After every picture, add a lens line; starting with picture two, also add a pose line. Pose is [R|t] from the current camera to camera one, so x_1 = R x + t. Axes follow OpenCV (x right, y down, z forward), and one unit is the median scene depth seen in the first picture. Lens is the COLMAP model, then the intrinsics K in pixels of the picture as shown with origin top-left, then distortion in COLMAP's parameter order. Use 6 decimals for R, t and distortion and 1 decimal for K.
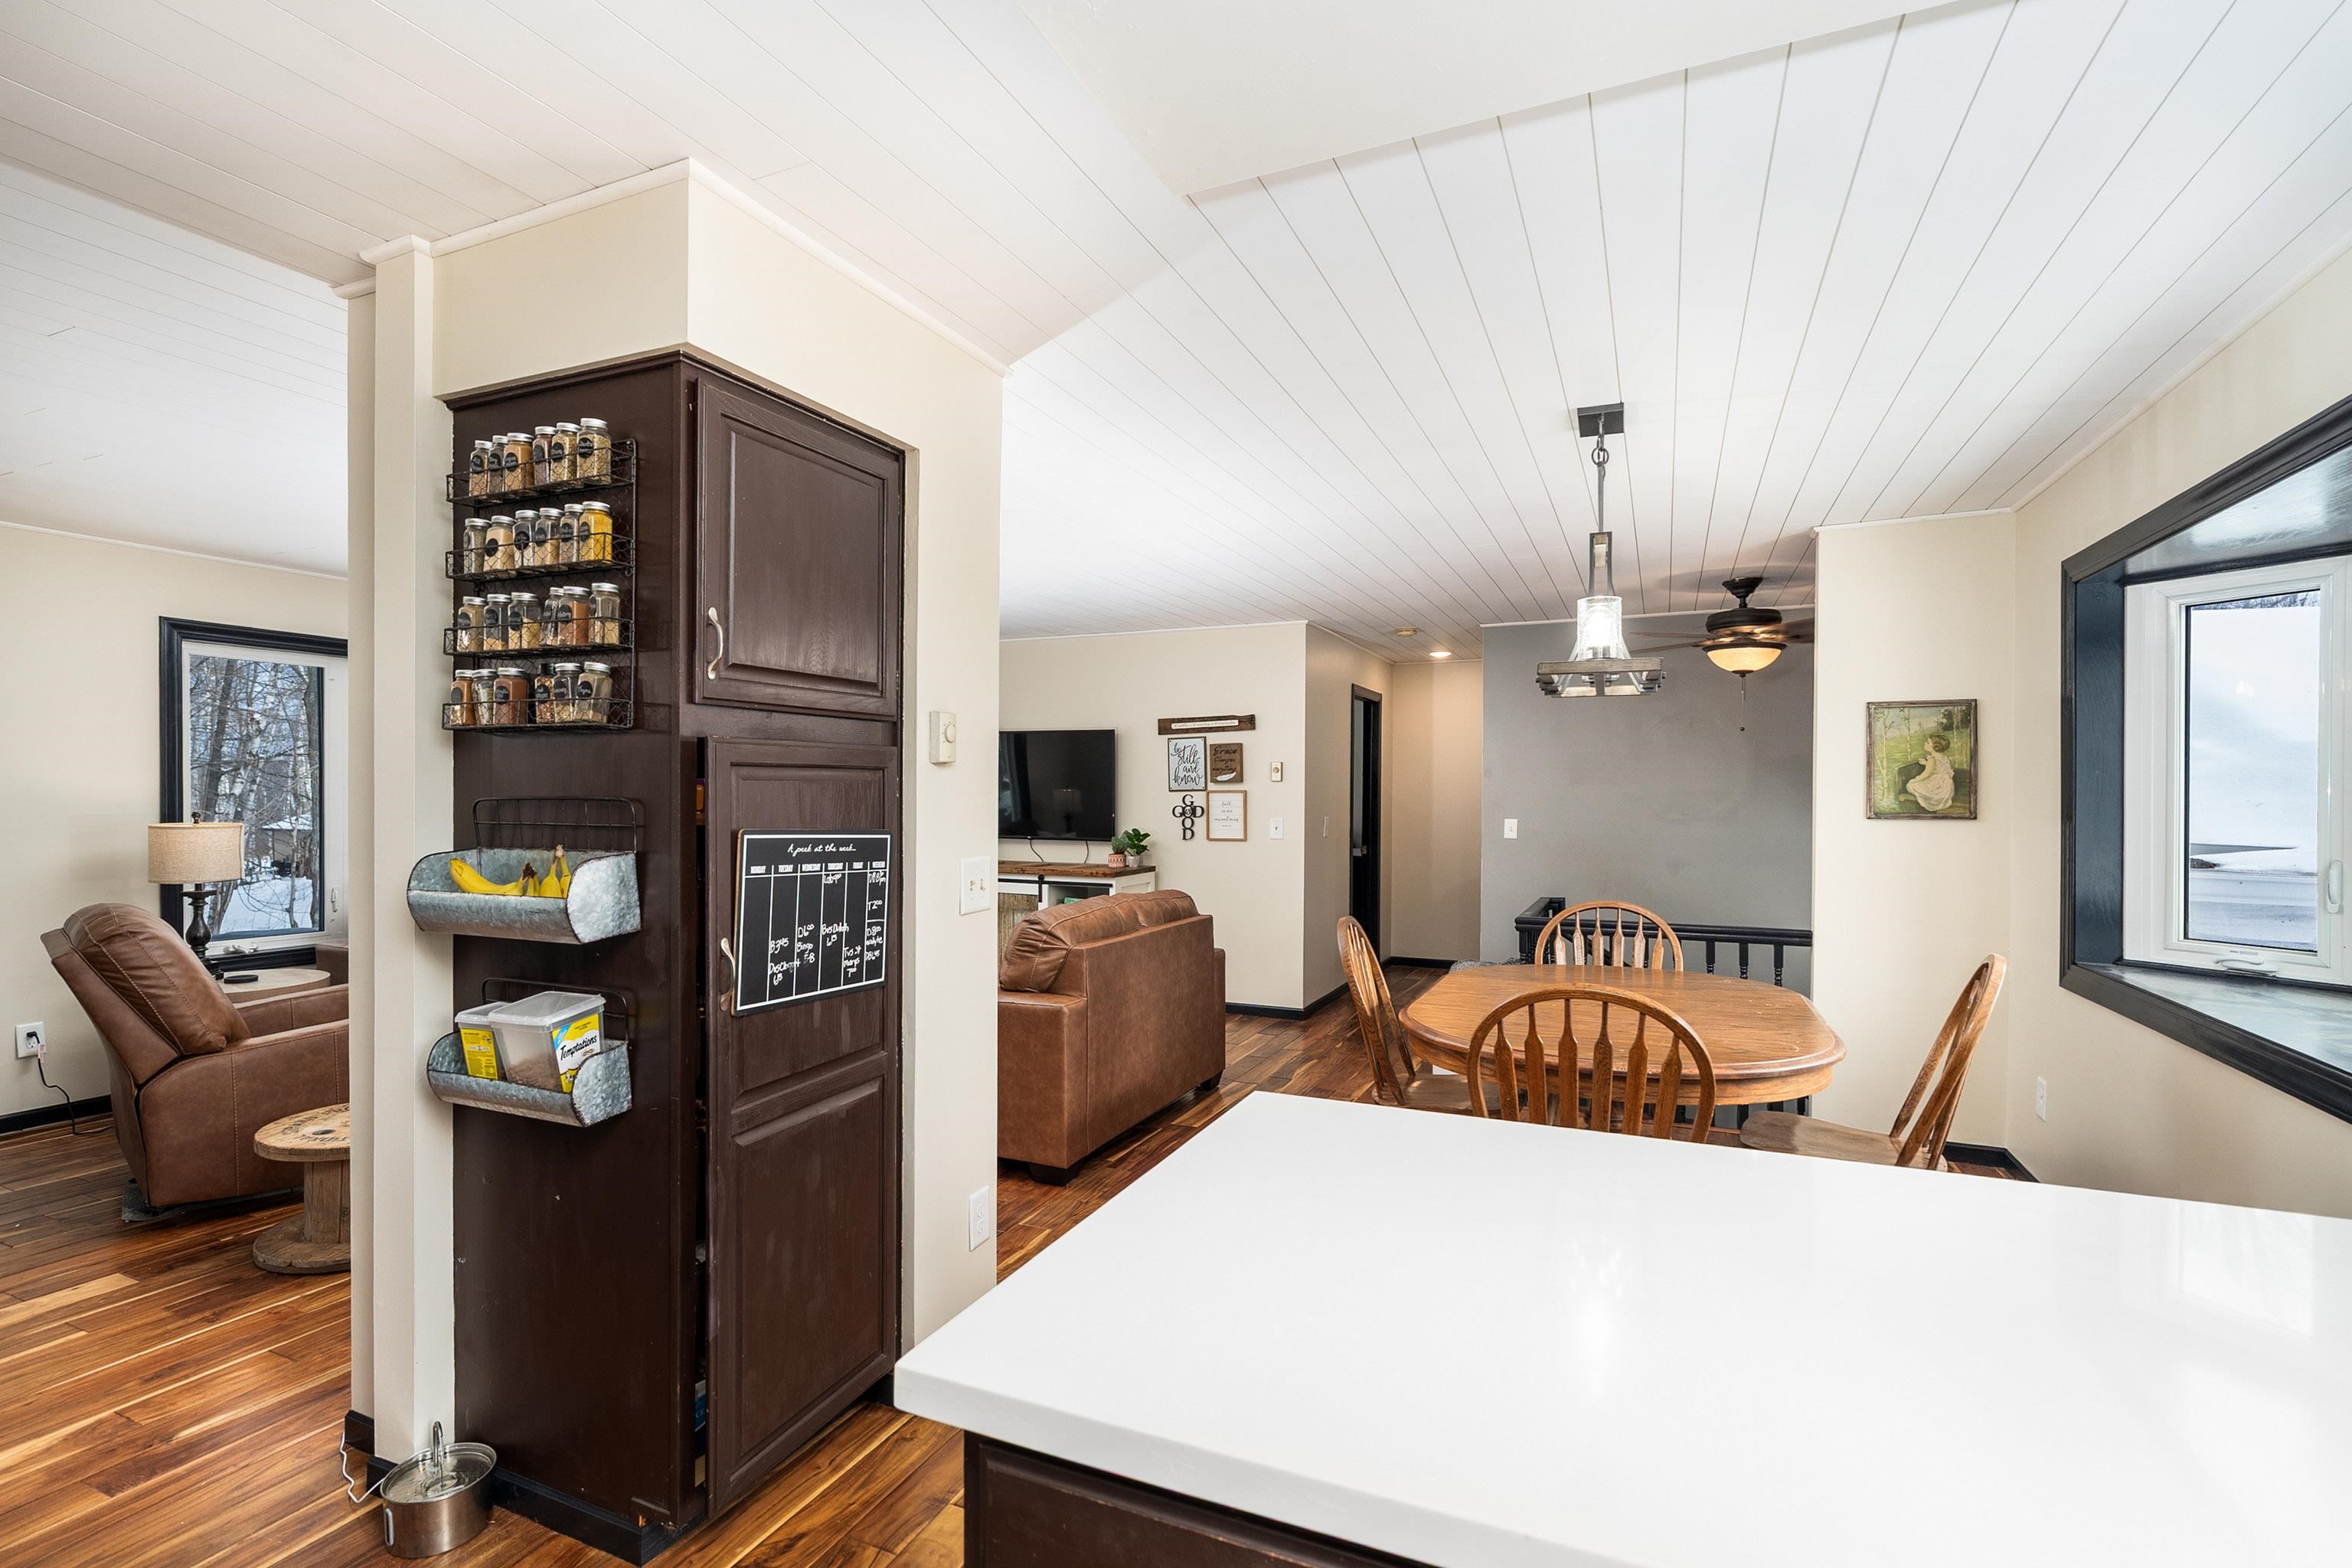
lens RADIAL K [[1079.0, 0, 1180.5], [0, 1079.0, 801.1], [0, 0, 1]] dist [-0.008172, 0.000669]
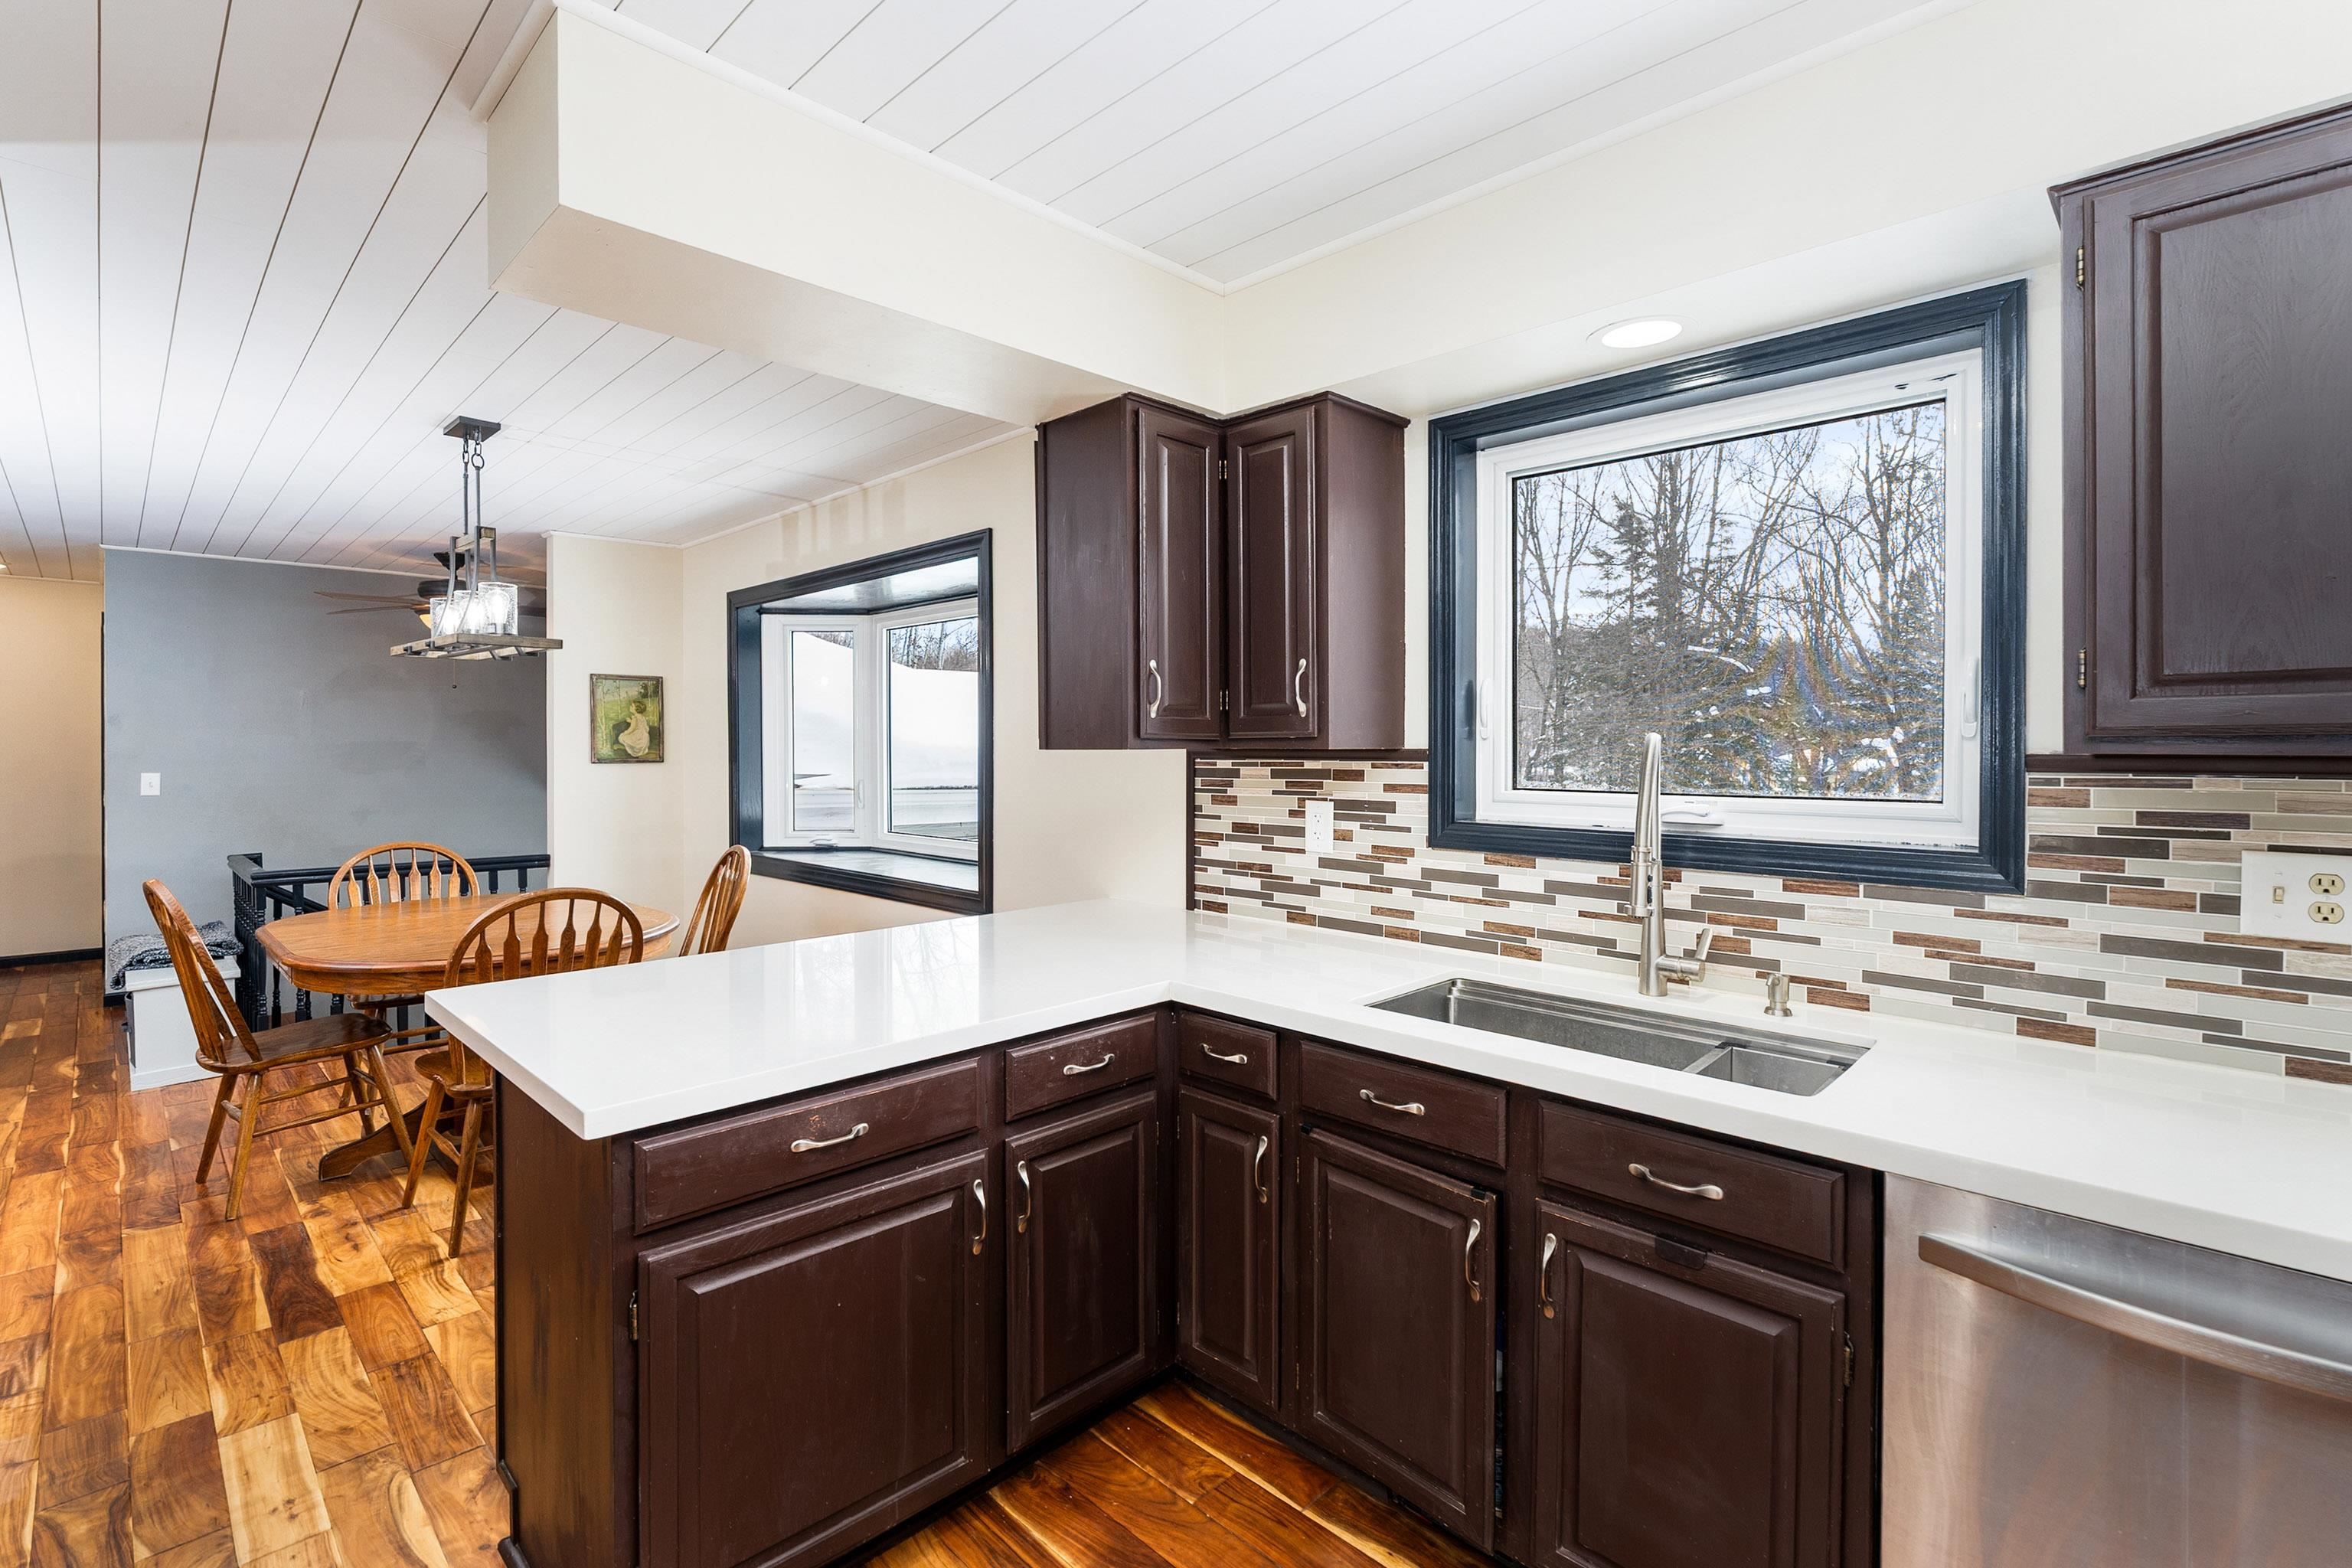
lens RADIAL K [[1079.0, 0, 1098.5], [0, 1079.0, 754.7], [0, 0, 1]] dist [-0.008172, 0.000669]
pose [[0.387512, -0.010003, 0.921810, -0.337823], [0.007270, 0.999943, 0.007795, 0.000412], [-0.921836, 0.003681, 0.387563, -0.071501]]
